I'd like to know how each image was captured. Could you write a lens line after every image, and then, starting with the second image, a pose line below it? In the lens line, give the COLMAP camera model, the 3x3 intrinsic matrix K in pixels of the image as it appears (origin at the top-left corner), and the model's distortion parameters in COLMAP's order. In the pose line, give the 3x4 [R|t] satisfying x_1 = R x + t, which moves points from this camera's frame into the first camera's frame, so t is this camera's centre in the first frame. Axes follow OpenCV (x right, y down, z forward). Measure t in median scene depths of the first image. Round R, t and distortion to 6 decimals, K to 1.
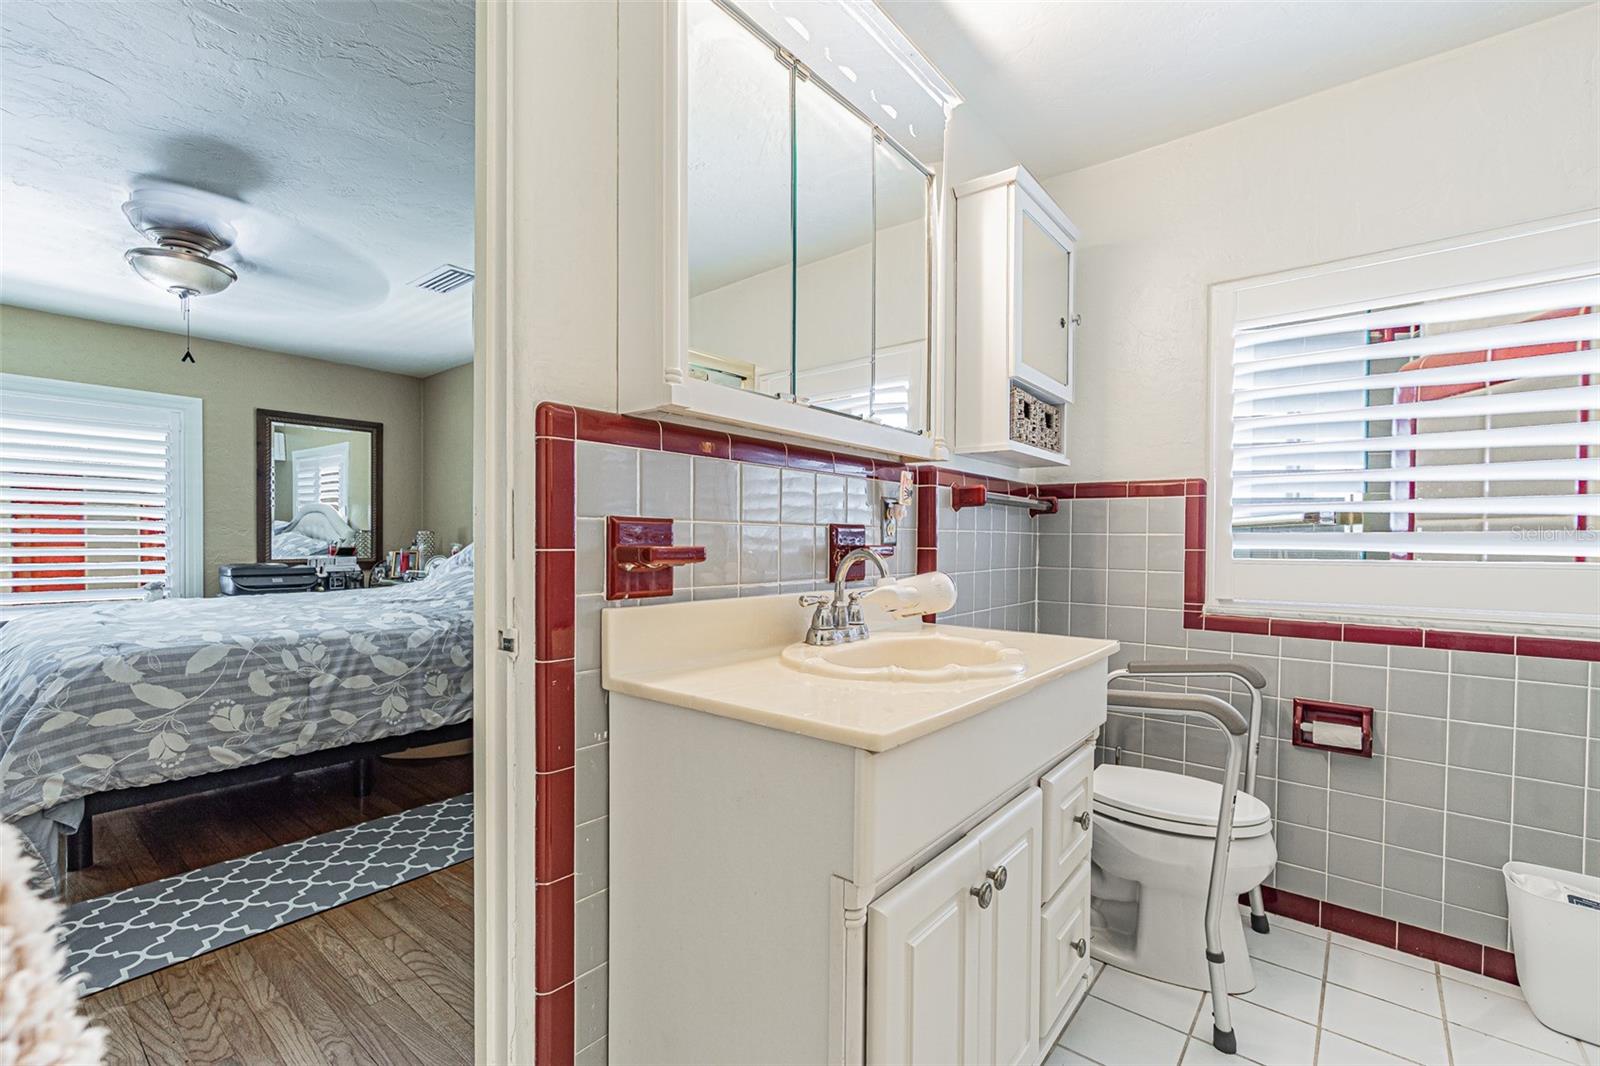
lens RADIAL K [[707.7, 0, 796.8], [0, 707.7, 534.6], [0, 0, 1]] dist [-0.004479, 0.000236]
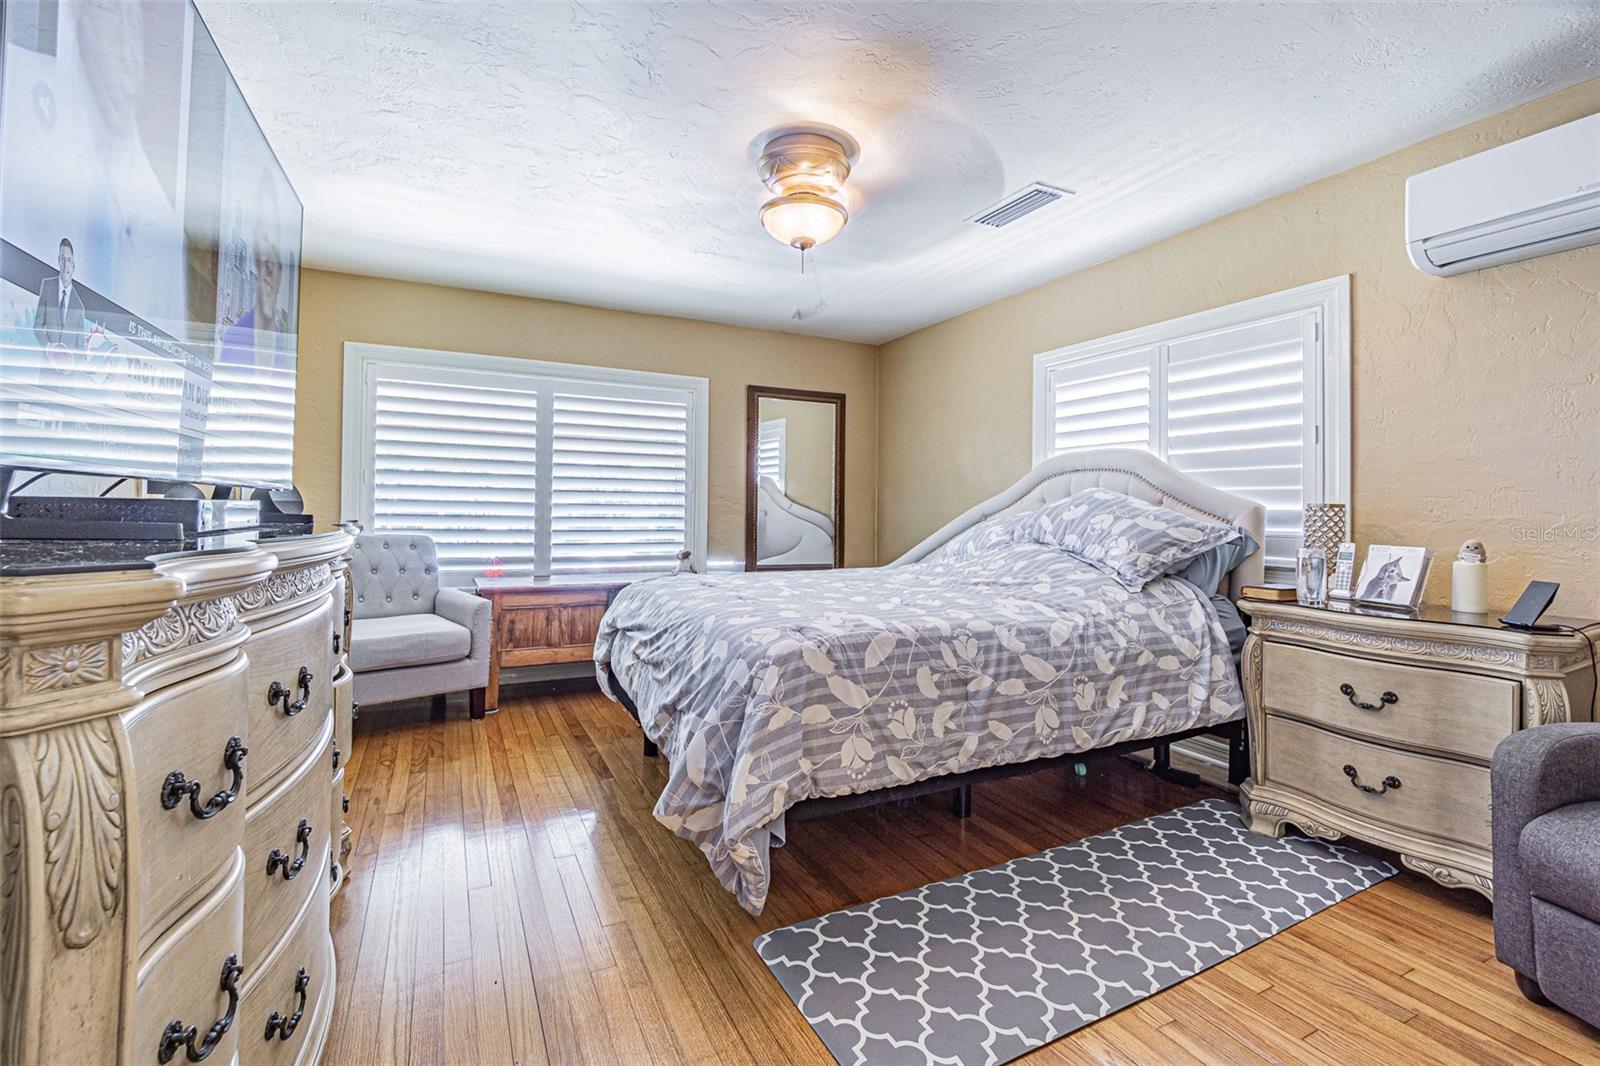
lens RADIAL K [[711.0, 0, 797.6], [0, 711.0, 483.4], [0, 0, 1]] dist [-0.000790, 0.000034]
pose [[0.912046, -0.013697, -0.409860, -0.535965], [-0.001235, 0.999346, -0.036143, 0.006543], [0.410087, 0.033471, 0.911432, 0.161883]]
